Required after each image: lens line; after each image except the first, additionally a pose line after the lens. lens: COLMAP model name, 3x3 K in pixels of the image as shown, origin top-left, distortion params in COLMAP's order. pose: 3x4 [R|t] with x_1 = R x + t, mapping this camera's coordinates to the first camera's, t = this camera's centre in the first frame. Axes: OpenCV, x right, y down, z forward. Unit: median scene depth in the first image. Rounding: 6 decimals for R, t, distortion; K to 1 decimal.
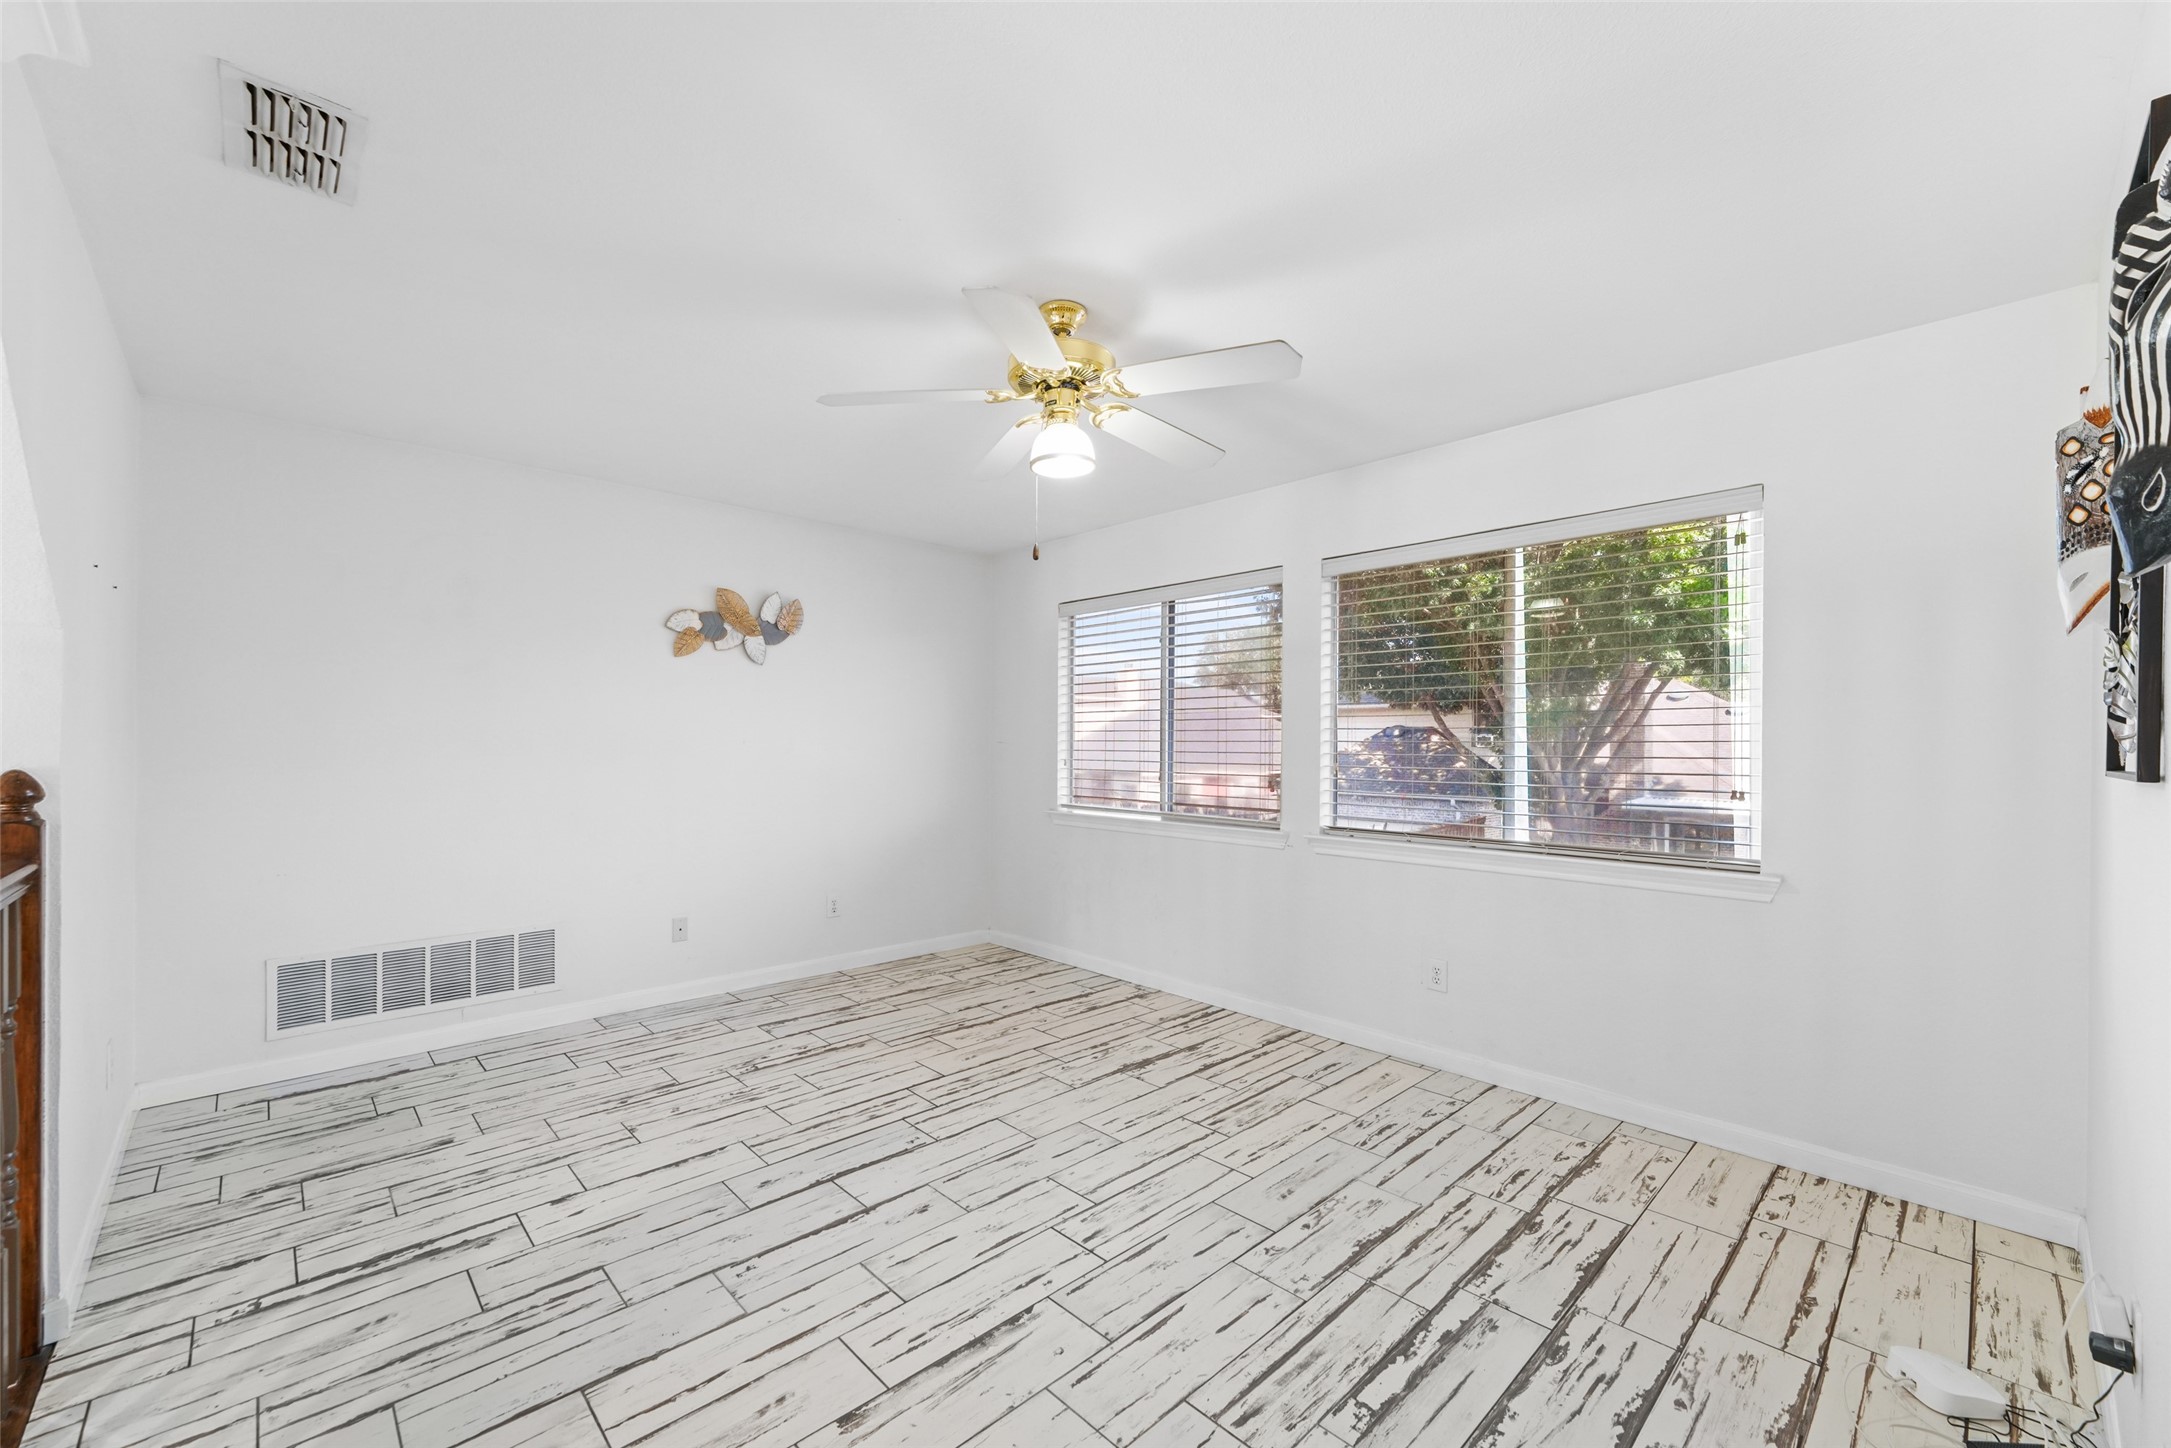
lens RADIAL K [[867.6, 0, 1071.4], [0, 867.6, 738.6], [0, 0, 1]] dist [0.003669, -0.001063]
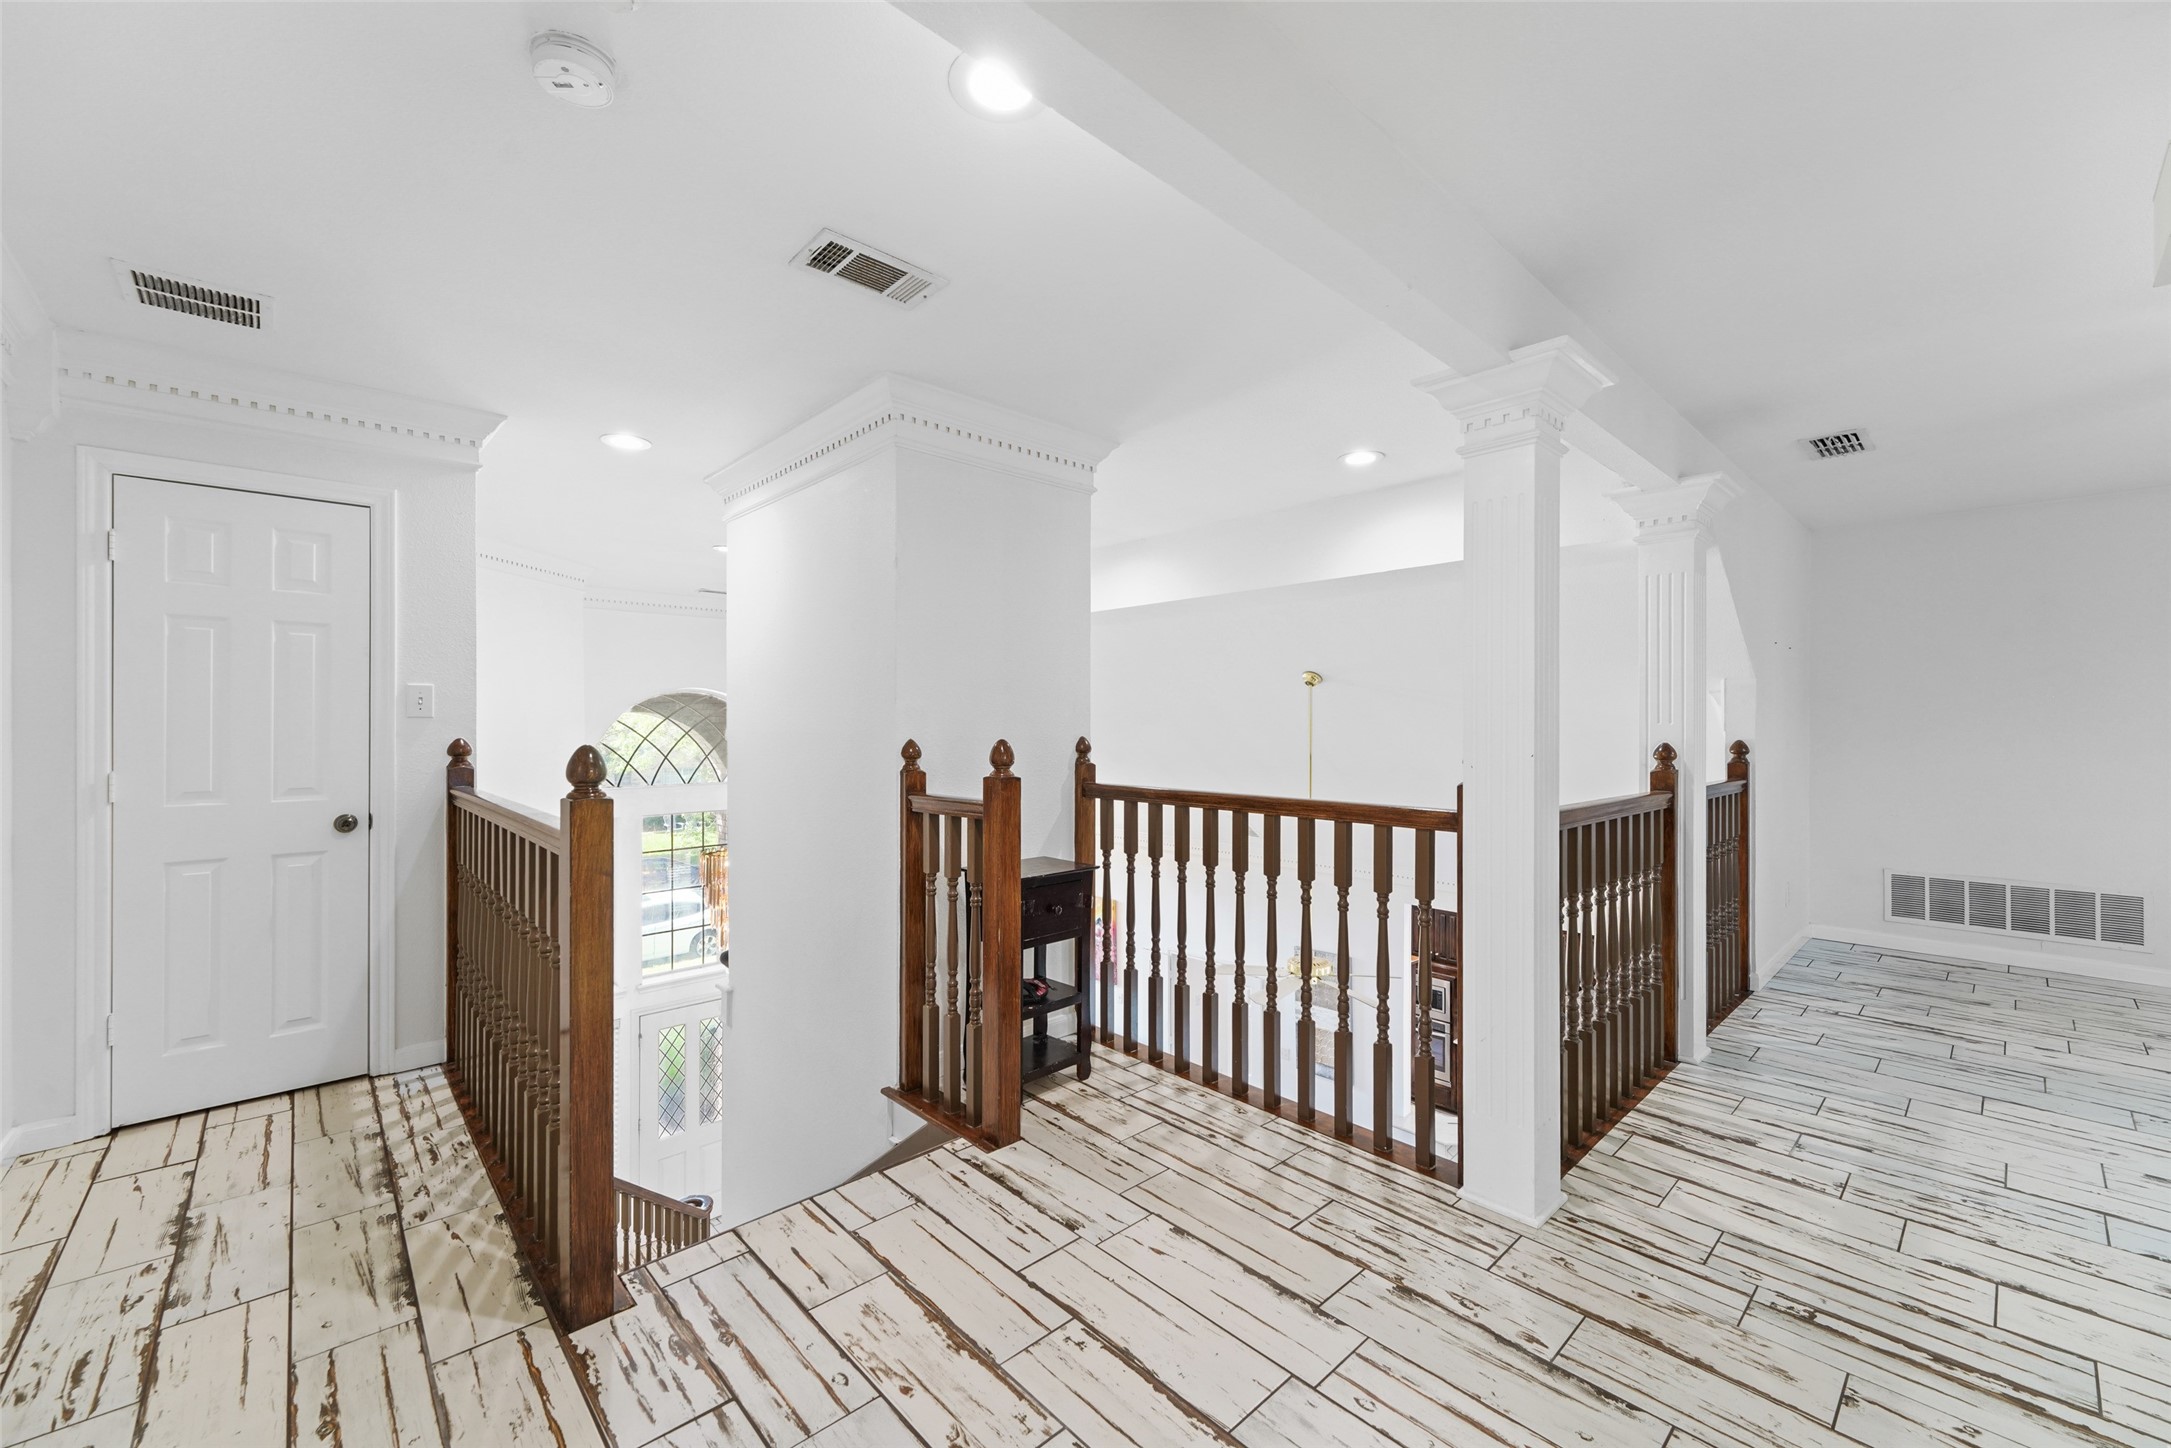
lens RADIAL K [[867.6, 0, 1069.4], [0, 867.6, 731.2], [0, 0, 1]] dist [0.003669, -0.001063]
pose [[-0.016042, -0.000314, -0.999871, 0.941811], [0.001970, 0.999998, -0.000345, 0.007796], [0.999869, -0.001975, -0.016042, -0.625483]]
